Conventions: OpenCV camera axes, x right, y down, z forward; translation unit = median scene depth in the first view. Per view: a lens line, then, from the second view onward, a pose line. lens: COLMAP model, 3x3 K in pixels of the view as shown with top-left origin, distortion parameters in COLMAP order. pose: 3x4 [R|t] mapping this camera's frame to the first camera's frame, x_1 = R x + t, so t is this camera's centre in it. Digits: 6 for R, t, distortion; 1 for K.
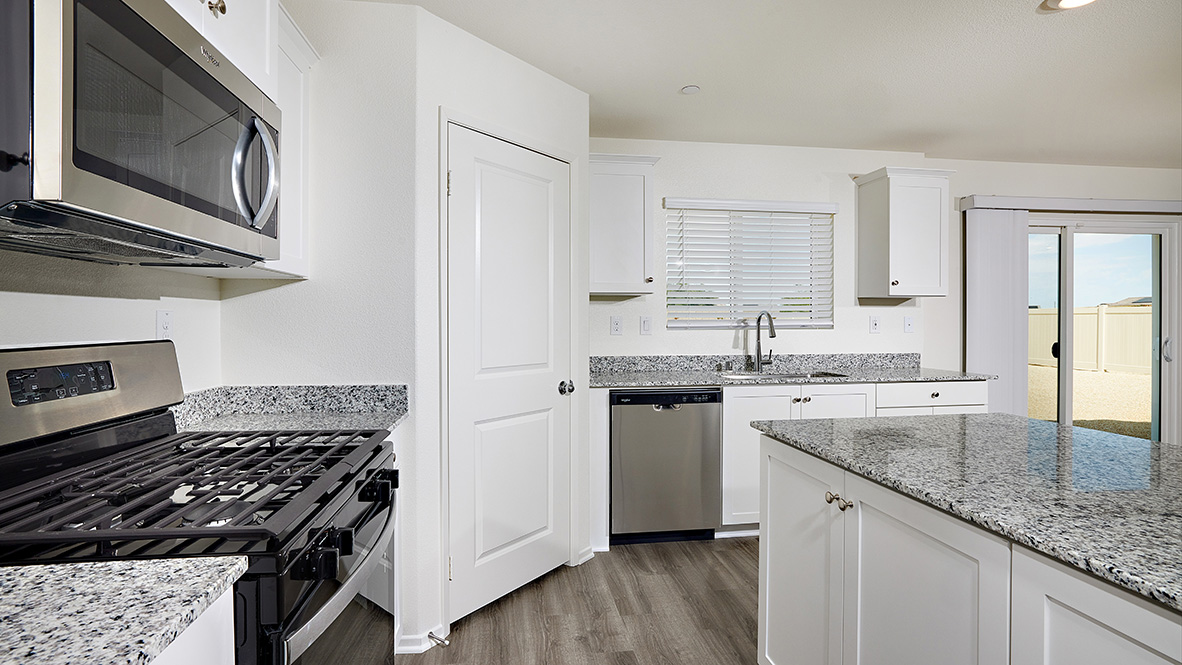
lens RADIAL K [[552.9, 0, 587.2], [0, 552.9, 326.1], [0, 0, 1]] dist [-0.044570, 0.013683]
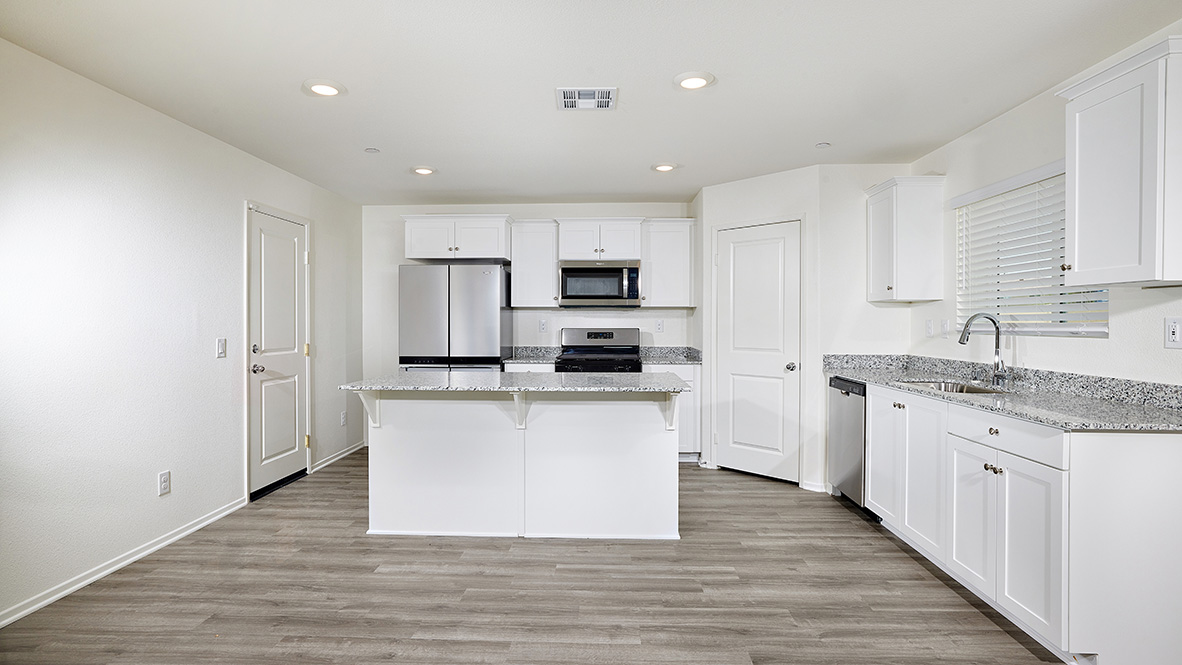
lens RADIAL K [[580.1, 0, 591.0], [0, 580.1, 332.5], [0, 0, 1]] dist [-0.002405, -0.000061]
pose [[-0.149335, 0.019657, -0.988591, 1.223315], [-0.011473, 0.999701, 0.021611, -0.009766], [0.988720, 0.014569, -0.149065, 0.504022]]
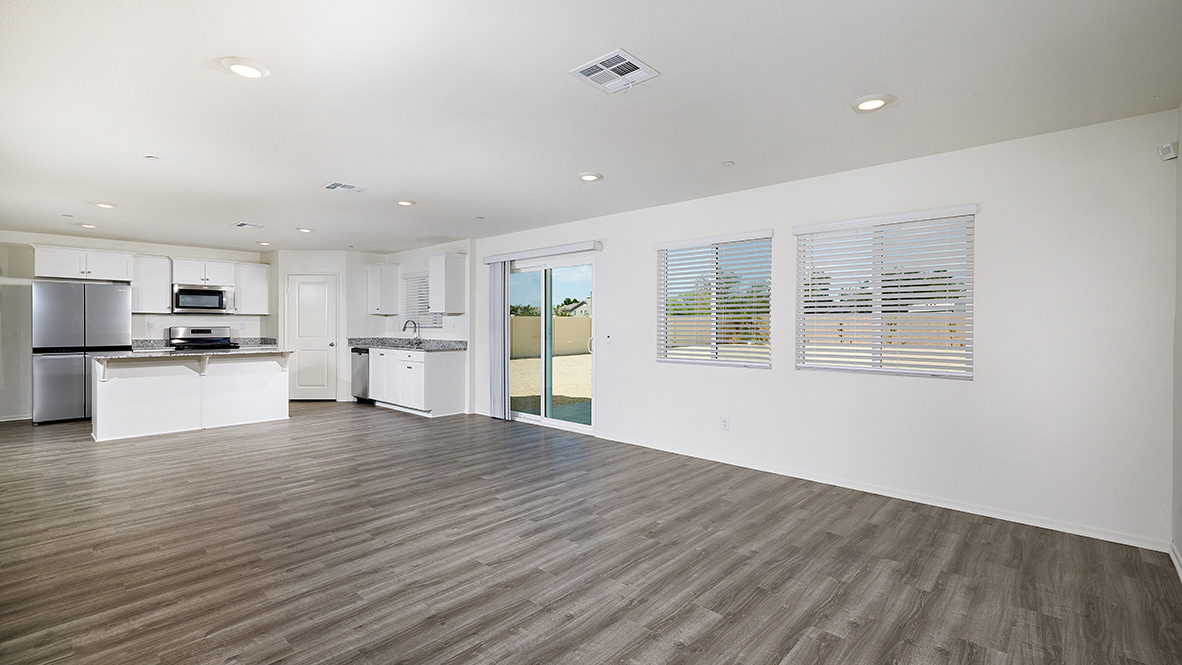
lens RADIAL K [[493.5, 0, 591.0], [0, 493.5, 332.5], [0, 0, 1]] dist [-0.001406, -0.000536]
pose [[0.678582, 0.014547, -0.734381, 2.276113], [-0.011437, 0.999892, 0.009238, -0.003164], [0.734436, 0.002131, 0.678675, 0.121186]]
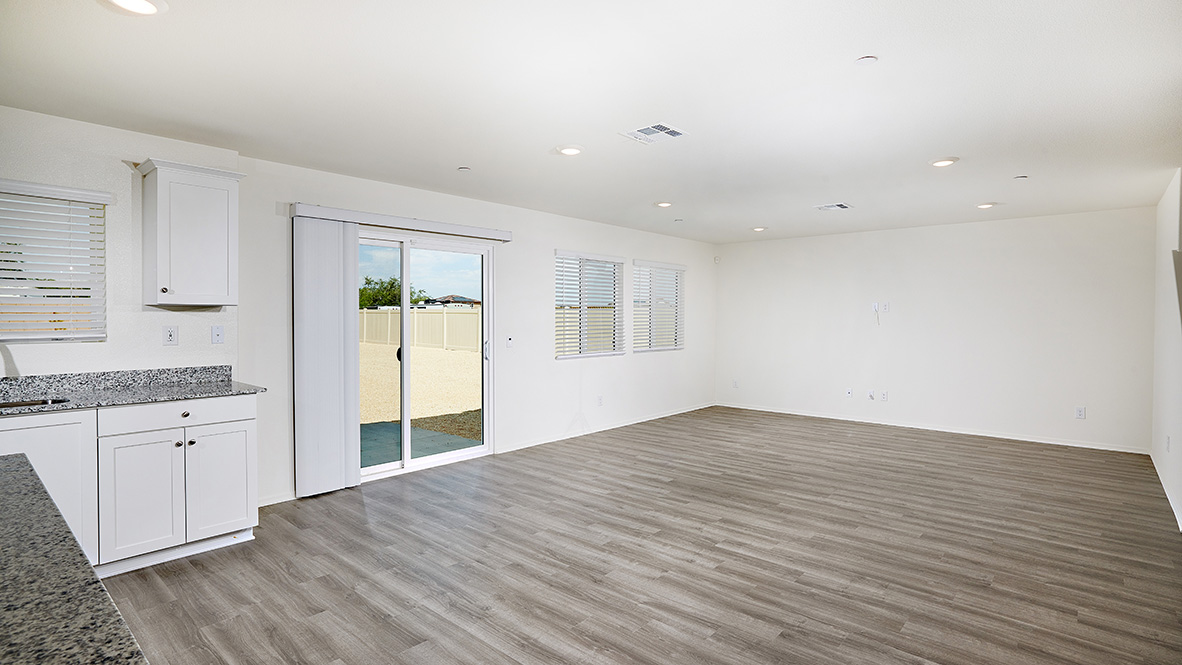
lens RADIAL K [[552.9, 0, 587.2], [0, 552.9, 326.1], [0, 0, 1]] dist [-0.044570, 0.013683]
pose [[0.760282, -0.010384, 0.649511, 0.478603], [0.007818, 0.999946, 0.006835, -0.019043], [-0.649547, -0.000118, 0.760322, -0.107737]]
